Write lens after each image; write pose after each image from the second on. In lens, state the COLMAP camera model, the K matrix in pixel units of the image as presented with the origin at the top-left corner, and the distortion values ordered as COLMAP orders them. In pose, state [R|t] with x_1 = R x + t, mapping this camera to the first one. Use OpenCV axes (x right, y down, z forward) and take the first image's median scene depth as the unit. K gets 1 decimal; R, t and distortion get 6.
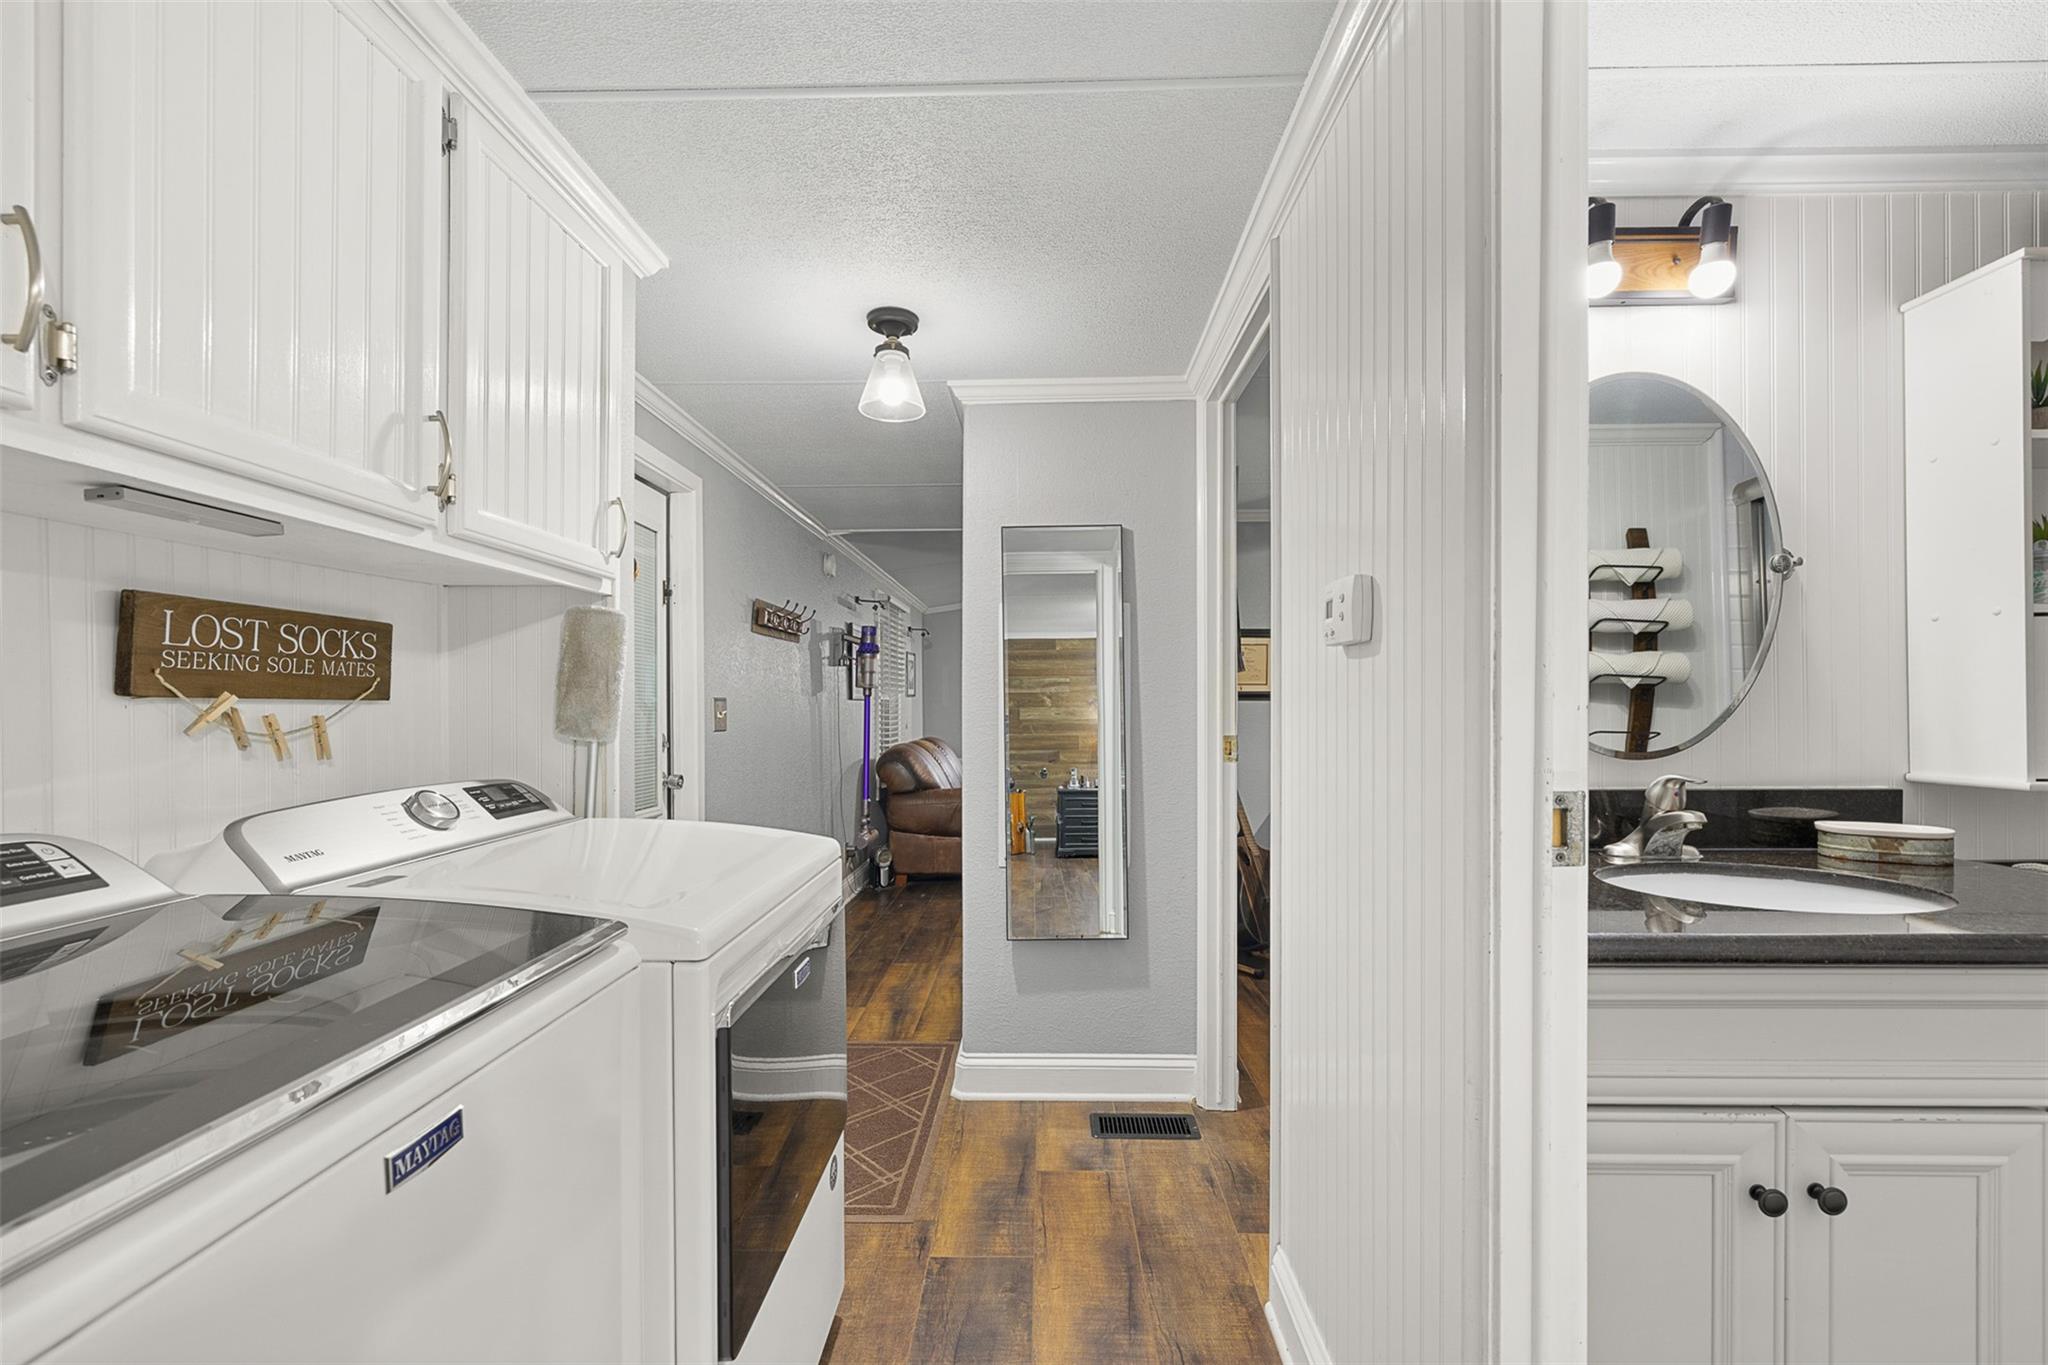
lens RADIAL K [[859.1, 0, 1020.4], [0, 859.1, 673.4], [0, 0, 1]] dist [0.002024, 0.000262]
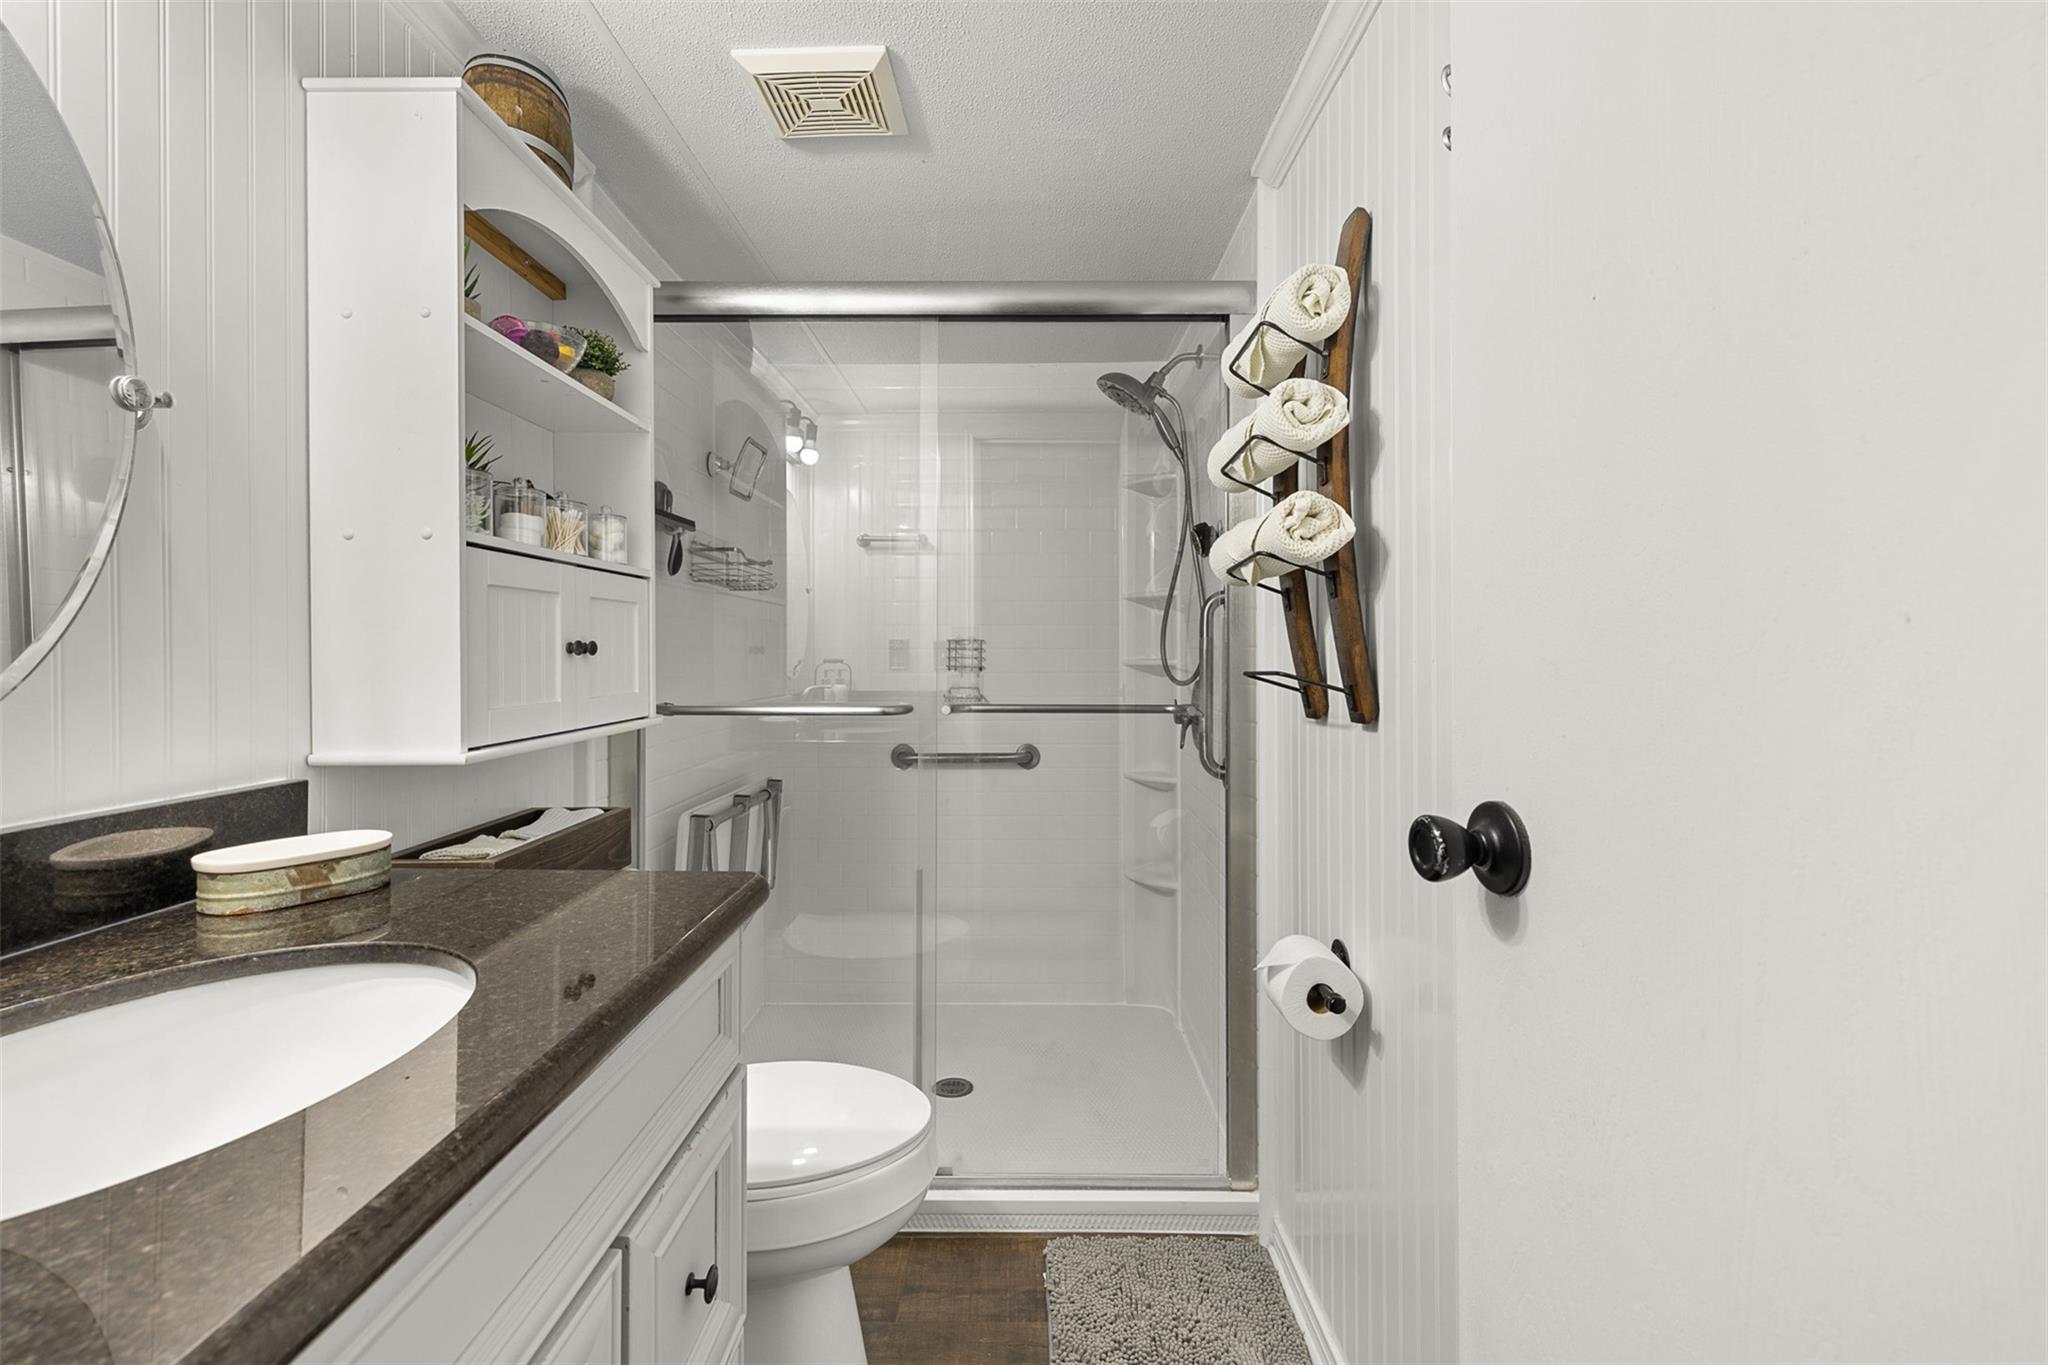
lens RADIAL K [[859.1, 0, 1020.4], [0, 859.1, 673.4], [0, 0, 1]] dist [0.002024, 0.000262]
pose [[-0.032126, -0.014146, 0.999384, 0.336171], [-0.036567, 0.999247, 0.012968, 0.021743], [-0.998815, -0.036128, -0.032619, 0.474697]]
